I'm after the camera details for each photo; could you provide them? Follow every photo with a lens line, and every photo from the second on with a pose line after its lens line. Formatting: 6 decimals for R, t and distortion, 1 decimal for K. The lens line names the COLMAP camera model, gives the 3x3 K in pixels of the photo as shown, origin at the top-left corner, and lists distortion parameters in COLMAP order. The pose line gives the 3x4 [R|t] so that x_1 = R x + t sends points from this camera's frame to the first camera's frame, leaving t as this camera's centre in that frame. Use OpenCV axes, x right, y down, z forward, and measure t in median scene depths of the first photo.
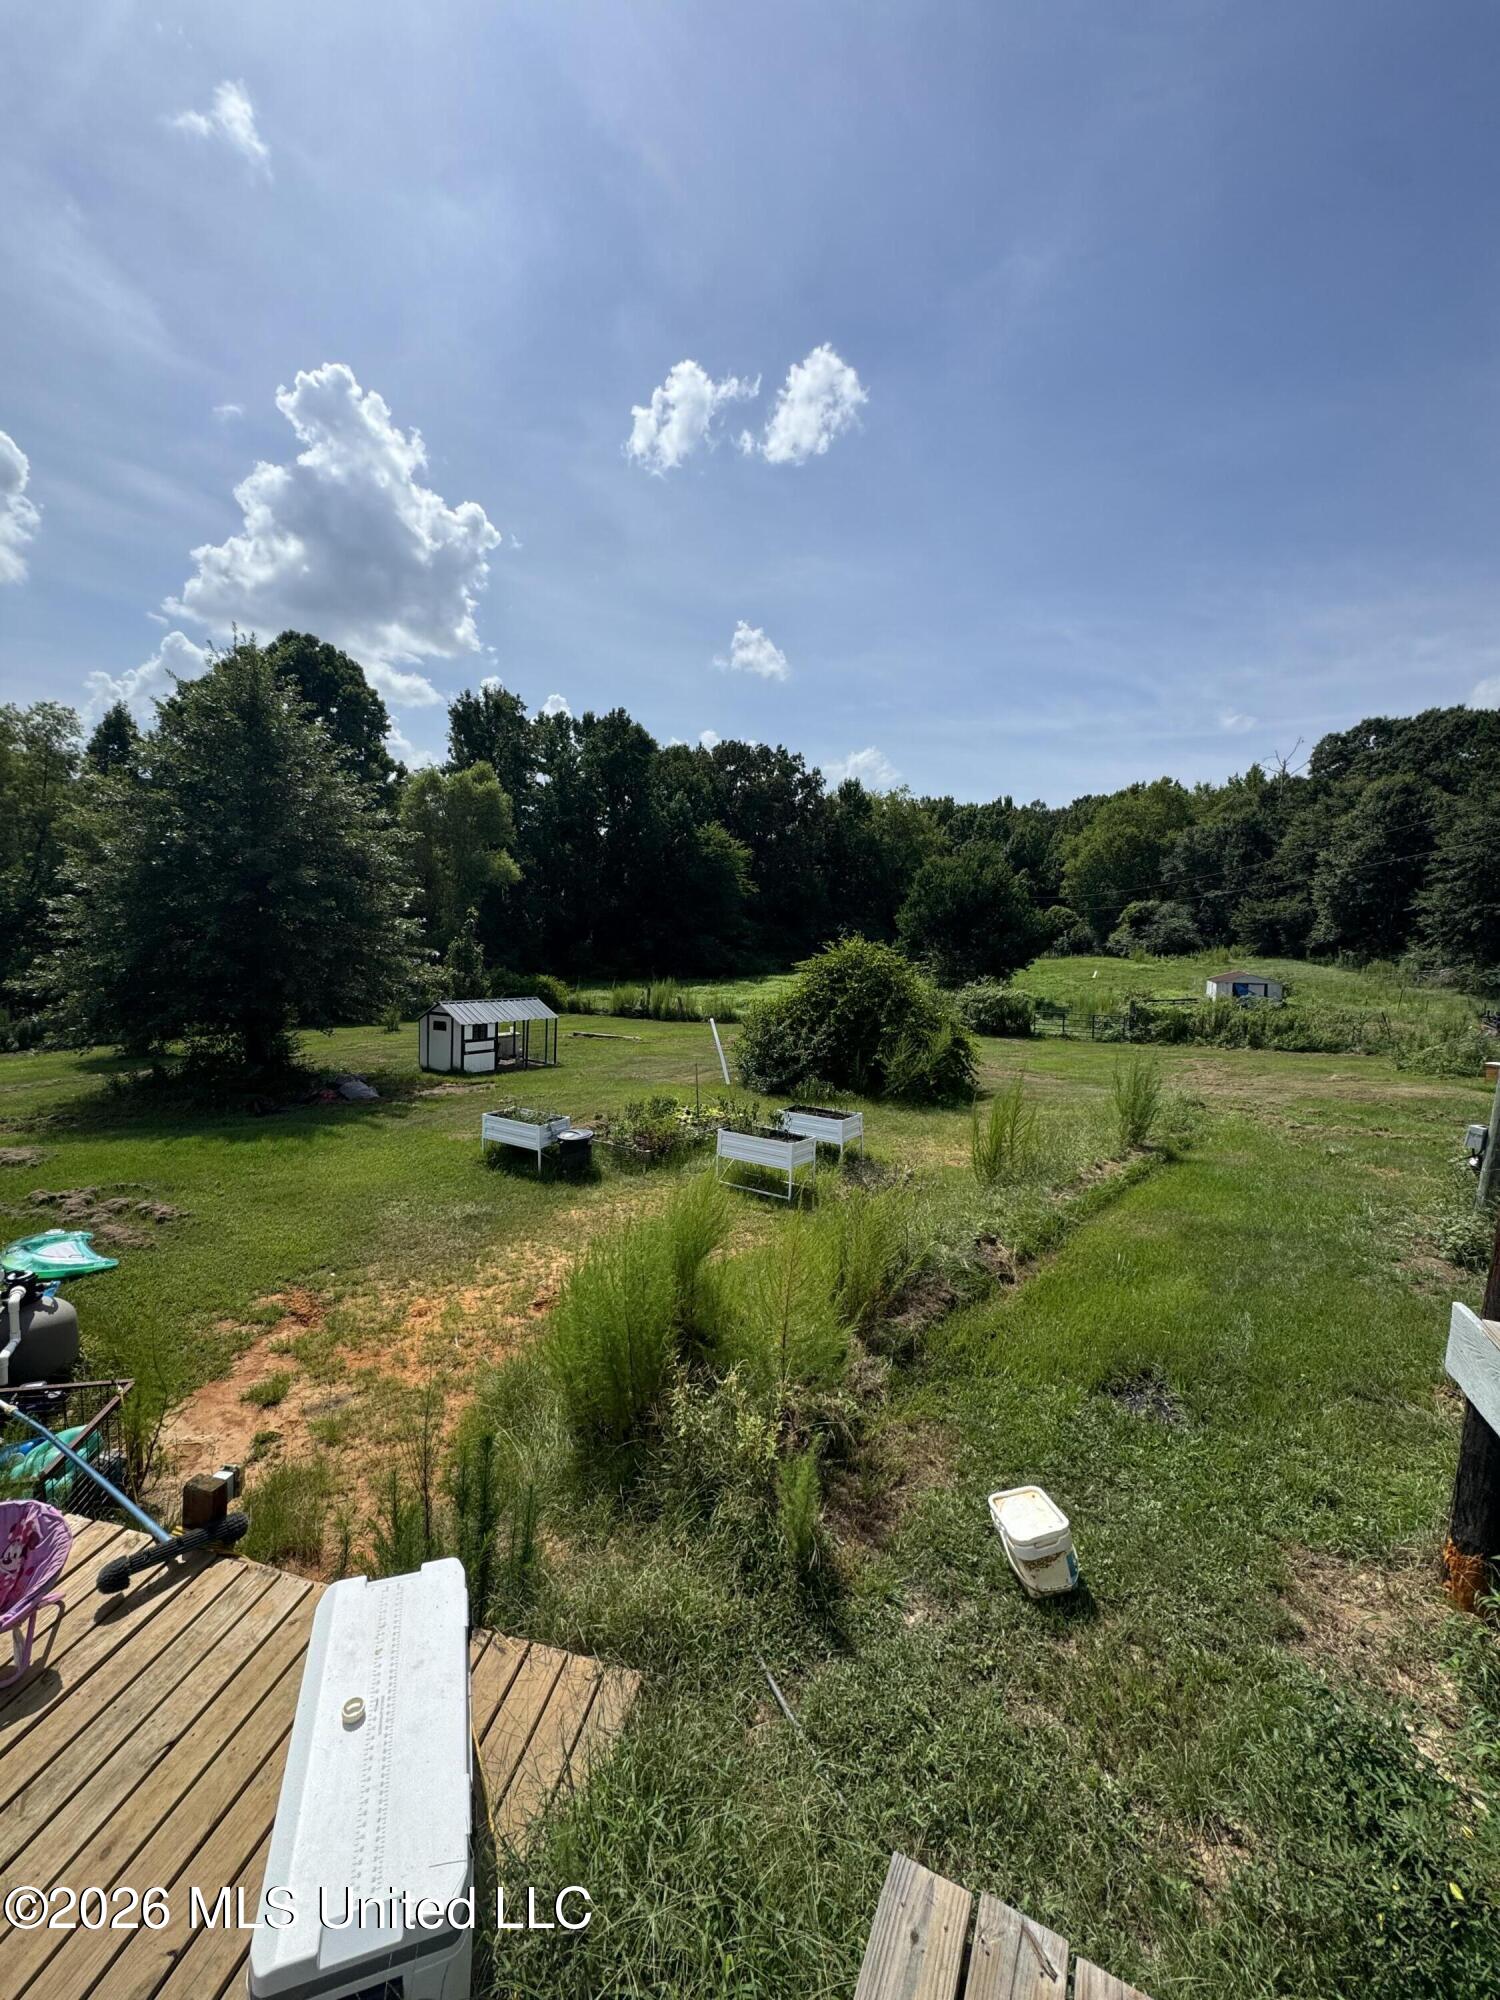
lens RADIAL K [[798.8, 0, 751.7], [0, 798.8, 1006.3], [0, 0, 1]] dist [-0.003913, 0.000190]
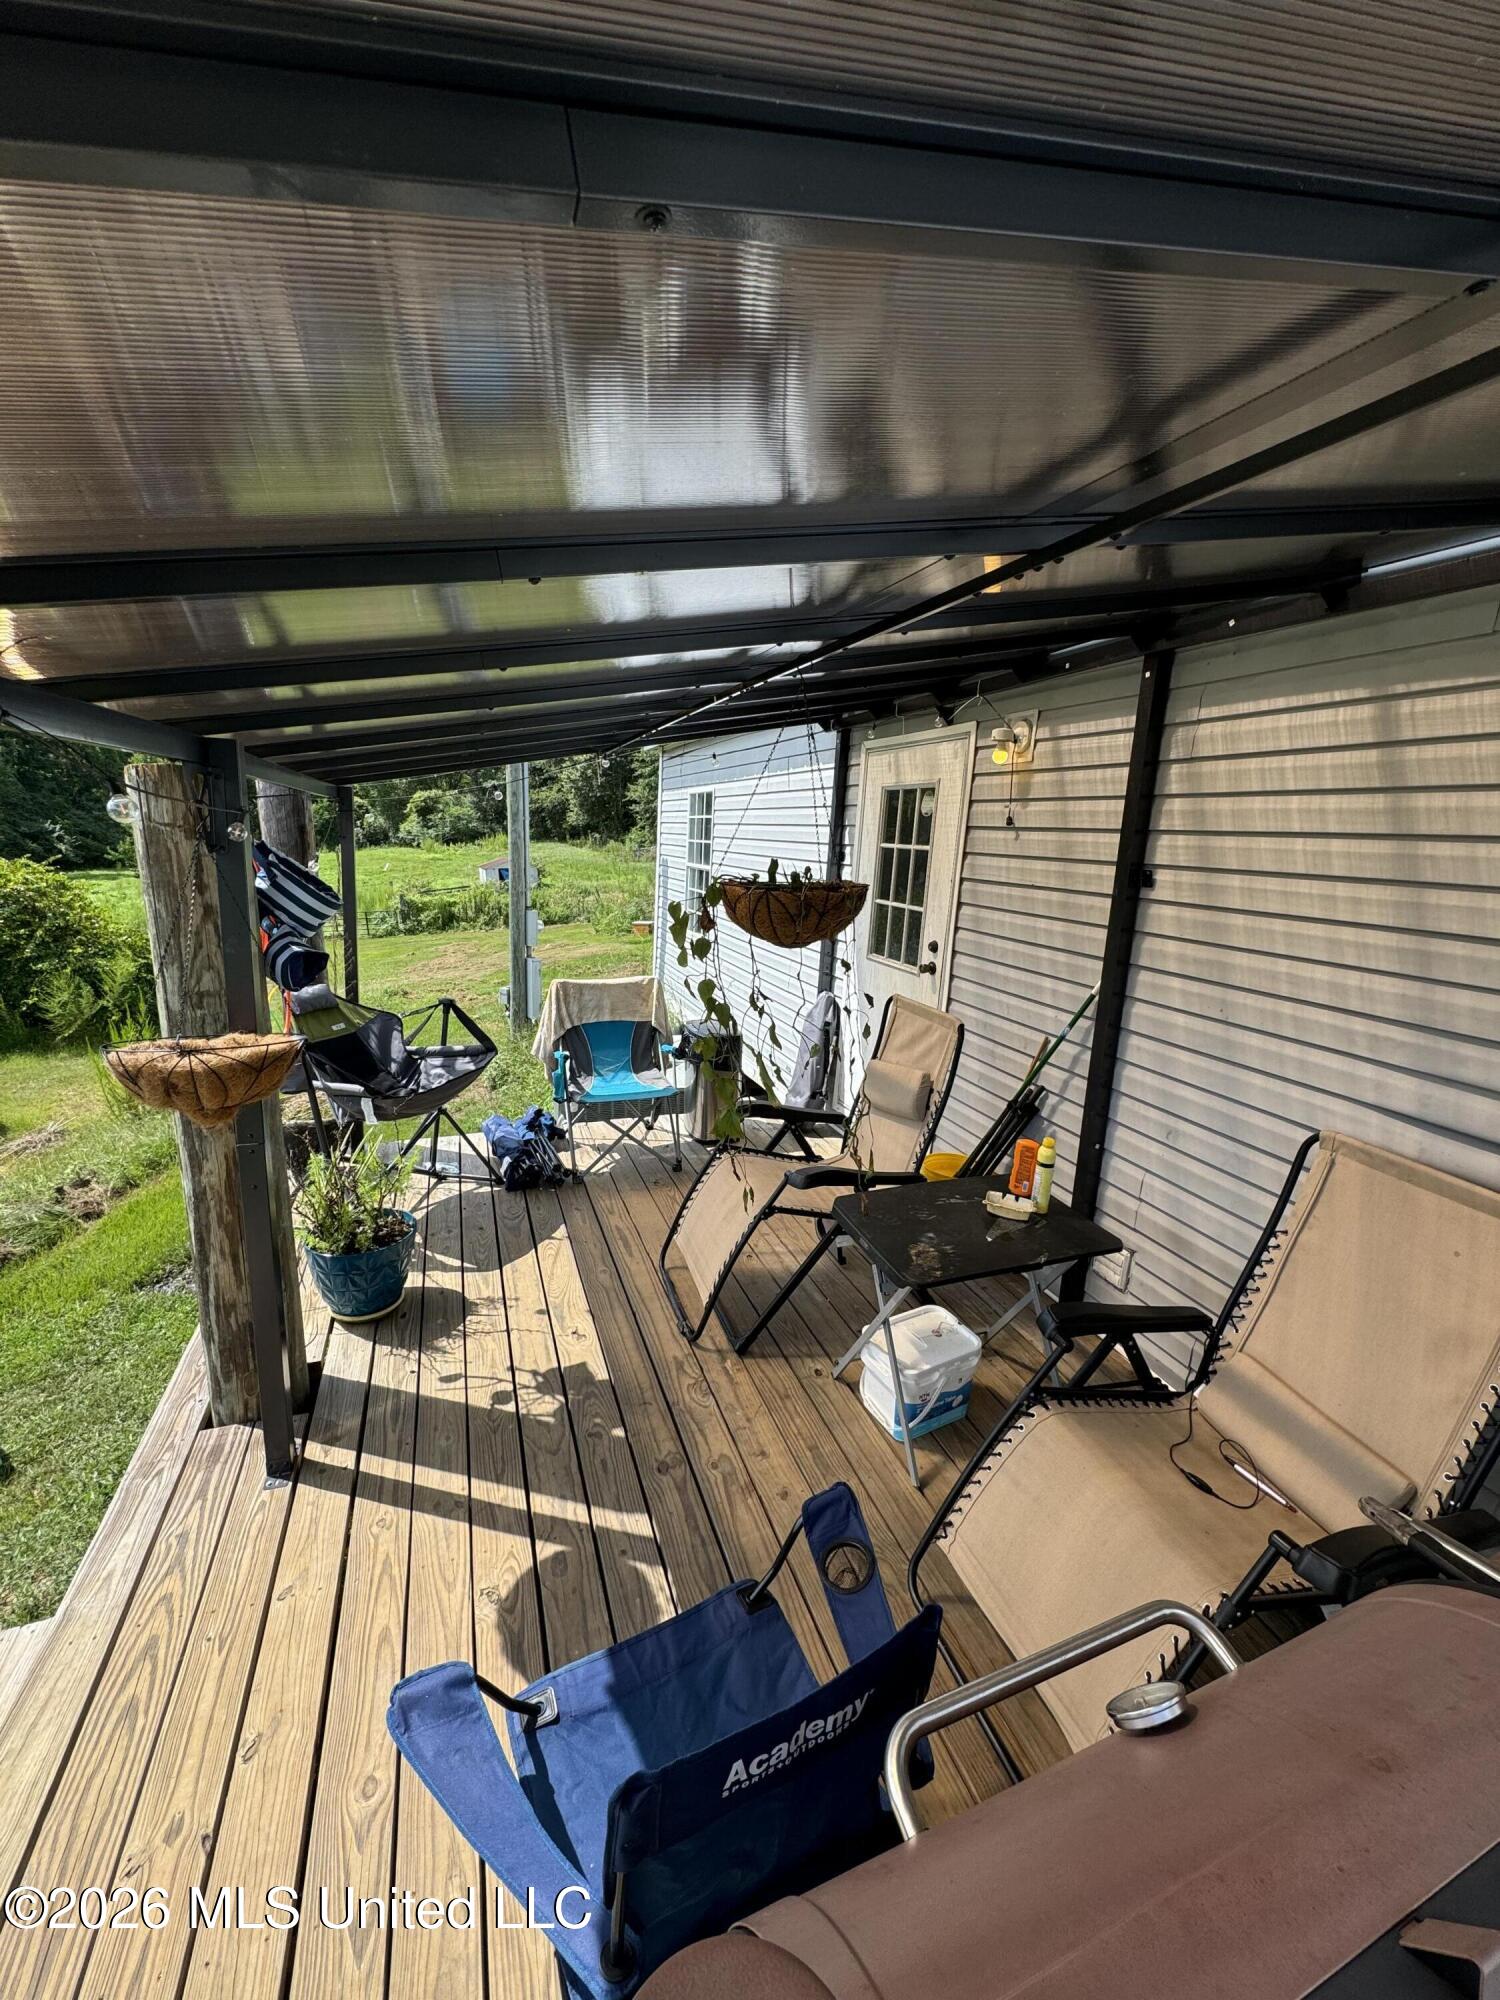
lens RADIAL K [[798.8, 0, 748.7], [0, 798.8, 992.0], [0, 0, 1]] dist [-0.003913, 0.000190]
pose [[0.695486, -0.173028, 0.697396, 0.088303], [0.087751, 0.983761, 0.156567, -0.009012], [-0.713162, -0.047693, 0.699375, -0.105545]]
